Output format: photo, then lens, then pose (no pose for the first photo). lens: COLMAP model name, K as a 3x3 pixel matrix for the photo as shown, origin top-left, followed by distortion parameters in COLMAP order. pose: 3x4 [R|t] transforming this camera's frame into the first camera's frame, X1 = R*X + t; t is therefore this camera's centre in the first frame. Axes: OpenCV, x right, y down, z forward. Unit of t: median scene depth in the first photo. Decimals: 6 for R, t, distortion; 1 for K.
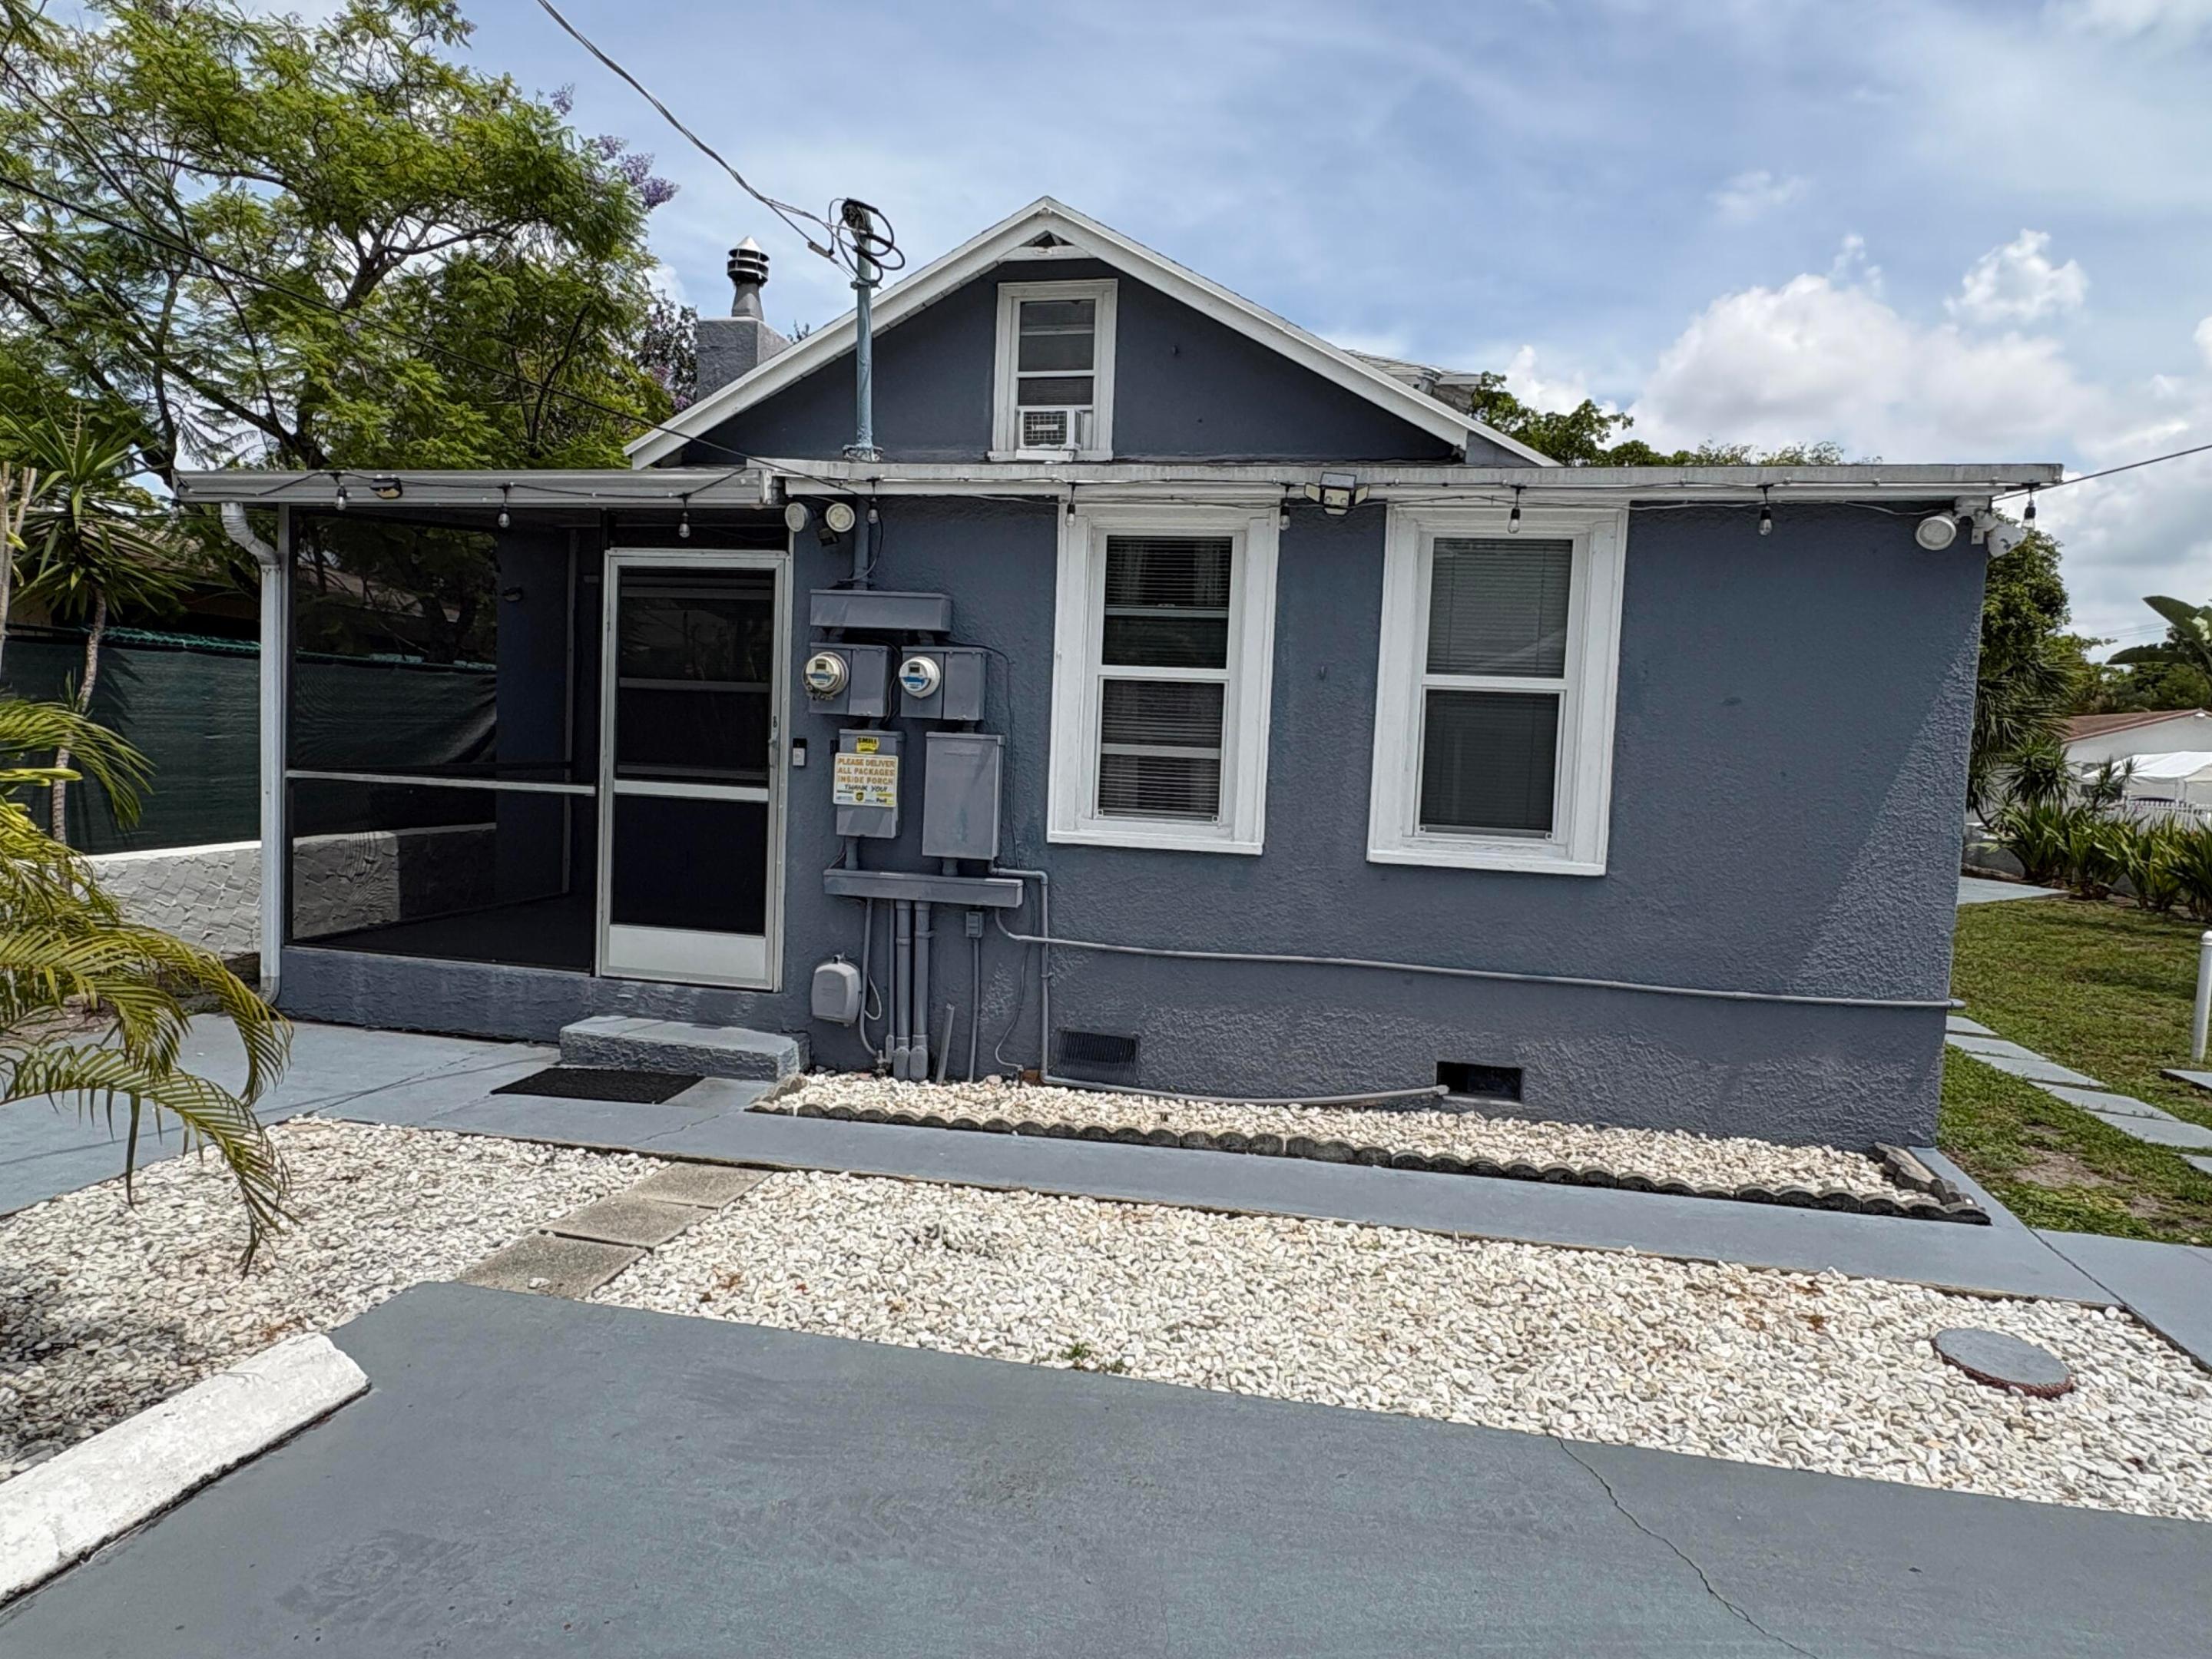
lens RADIAL K [[1317.4, 0, 1106.0], [0, 1317.4, 829.5], [0, 0, 1]] dist [0.000411, 0.000839]
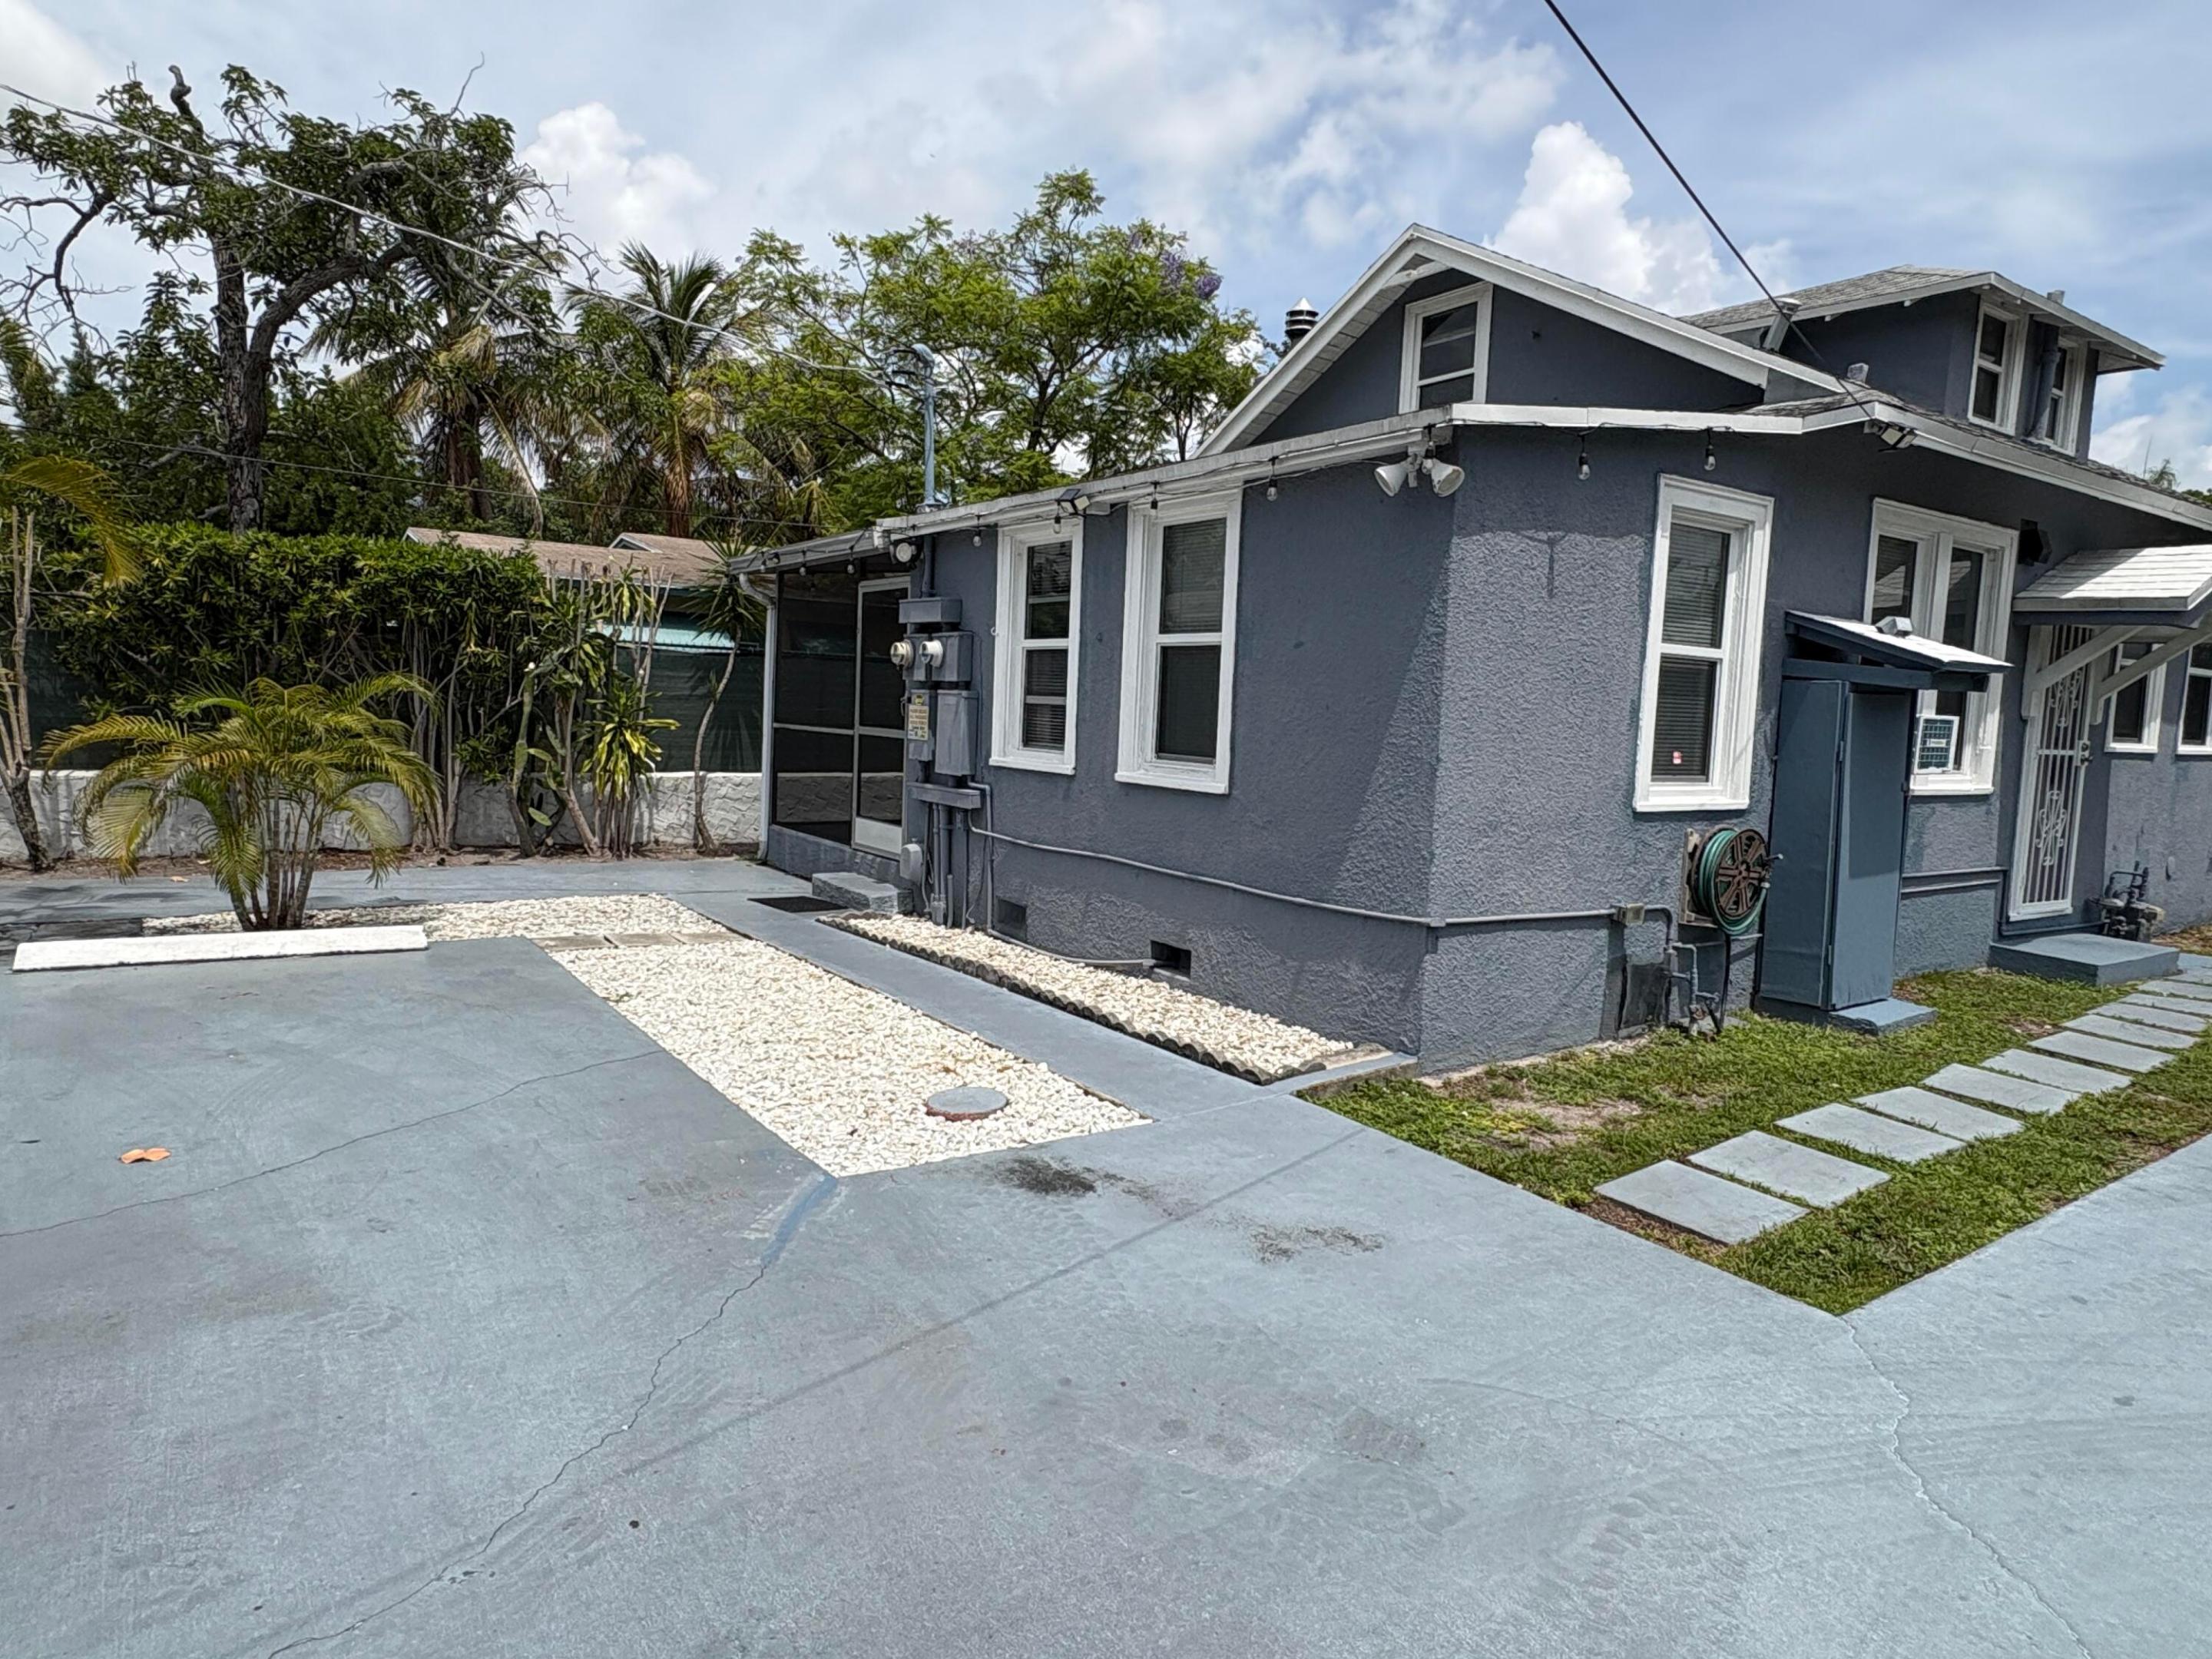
lens RADIAL K [[1317.4, 0, 1106.0], [0, 1317.4, 829.5], [0, 0, 1]] dist [0.000411, 0.000839]
pose [[0.724528, 0.051473, -0.687321, 1.037104], [-0.054088, 0.998378, 0.017752, 0.047425], [0.687120, 0.024314, 0.726137, 0.046302]]
